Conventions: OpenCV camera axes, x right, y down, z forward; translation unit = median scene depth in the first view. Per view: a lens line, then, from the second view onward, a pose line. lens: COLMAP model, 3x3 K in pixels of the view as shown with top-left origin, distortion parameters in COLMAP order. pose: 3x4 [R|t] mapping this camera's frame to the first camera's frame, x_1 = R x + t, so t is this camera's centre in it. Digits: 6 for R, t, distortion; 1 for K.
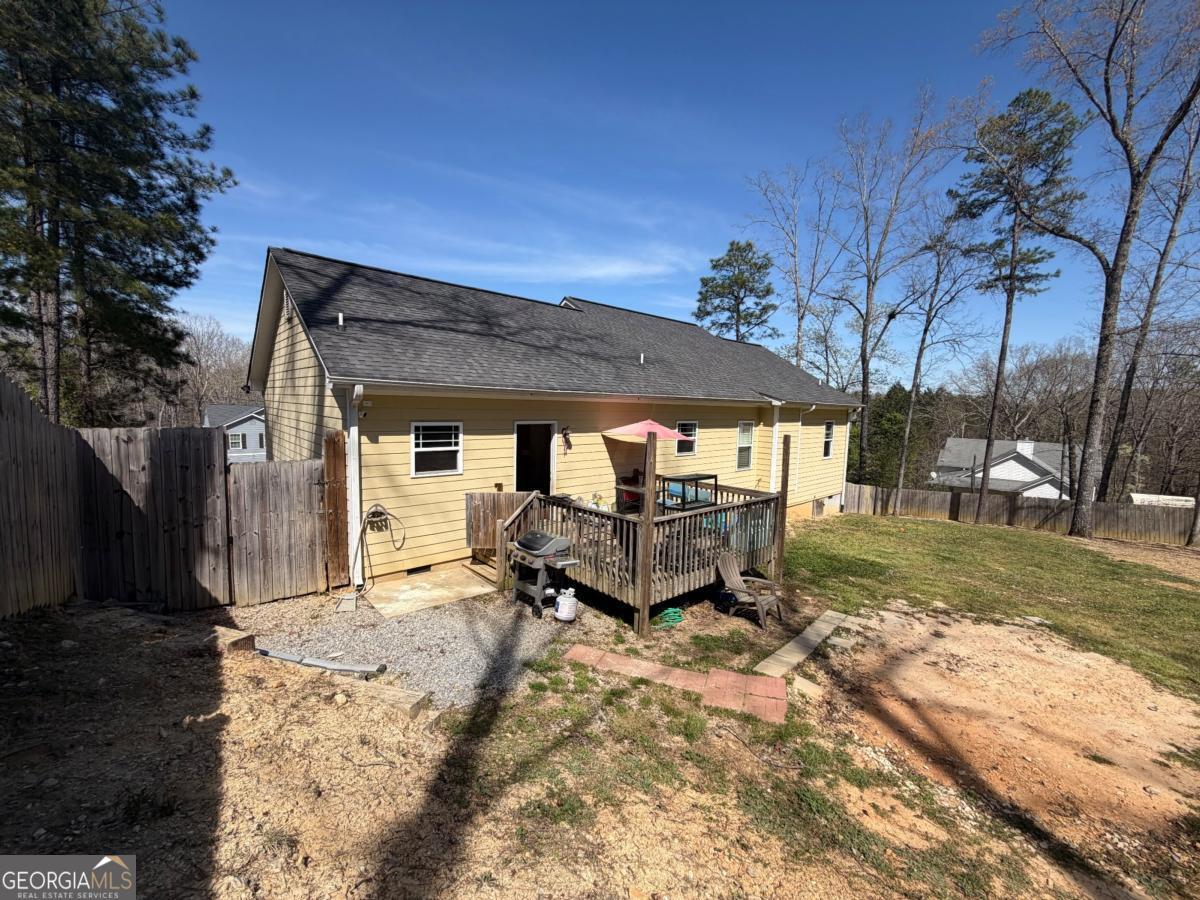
lens RADIAL K [[477.4, 0, 597.2], [0, 477.4, 450.7], [0, 0, 1]] dist [0.000651, -0.000049]
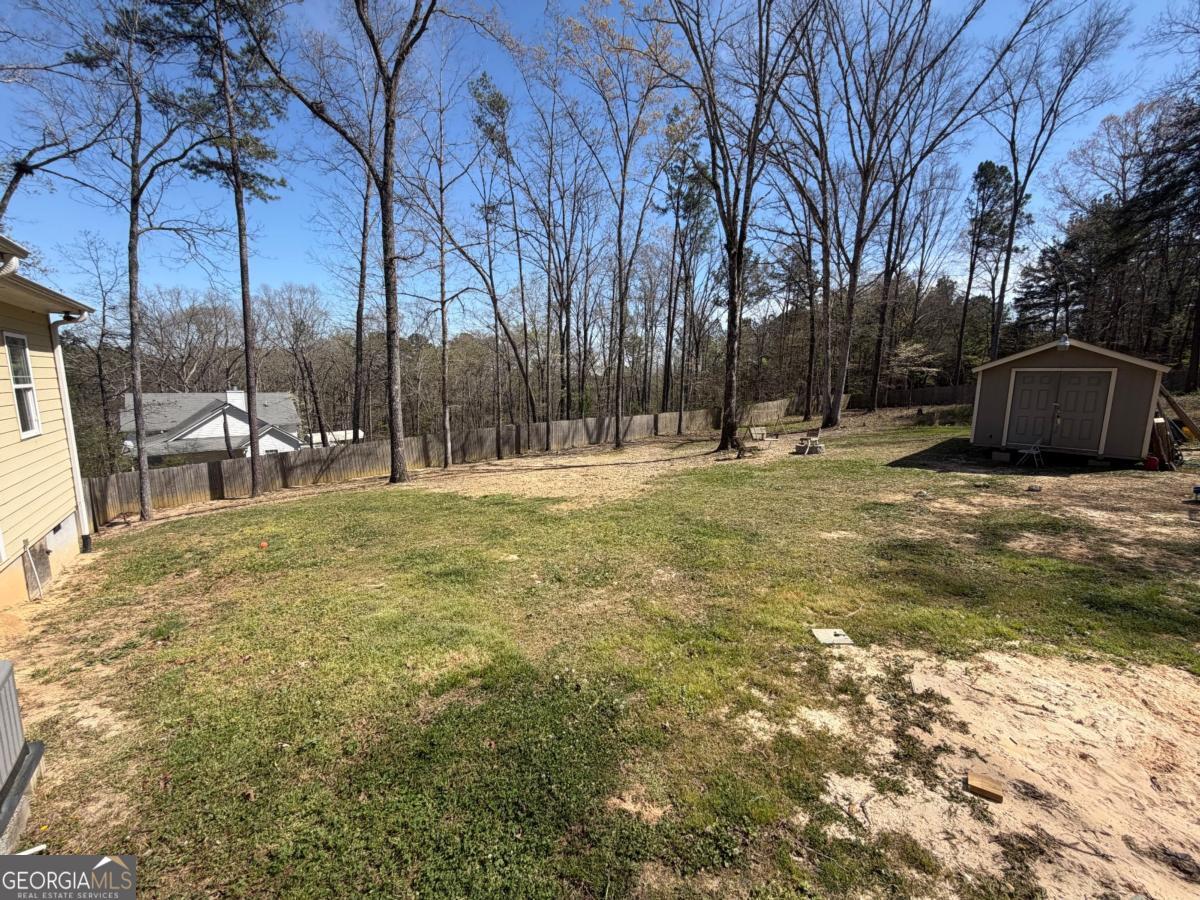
lens RADIAL K [[477.4, 0, 597.2], [0, 477.4, 450.7], [0, 0, 1]] dist [0.000651, -0.000049]
pose [[0.097483, -0.167954, 0.980963, 0.148820], [0.082169, 0.983651, 0.160249, 0.004092], [-0.991839, 0.064983, 0.109690, 0.512120]]
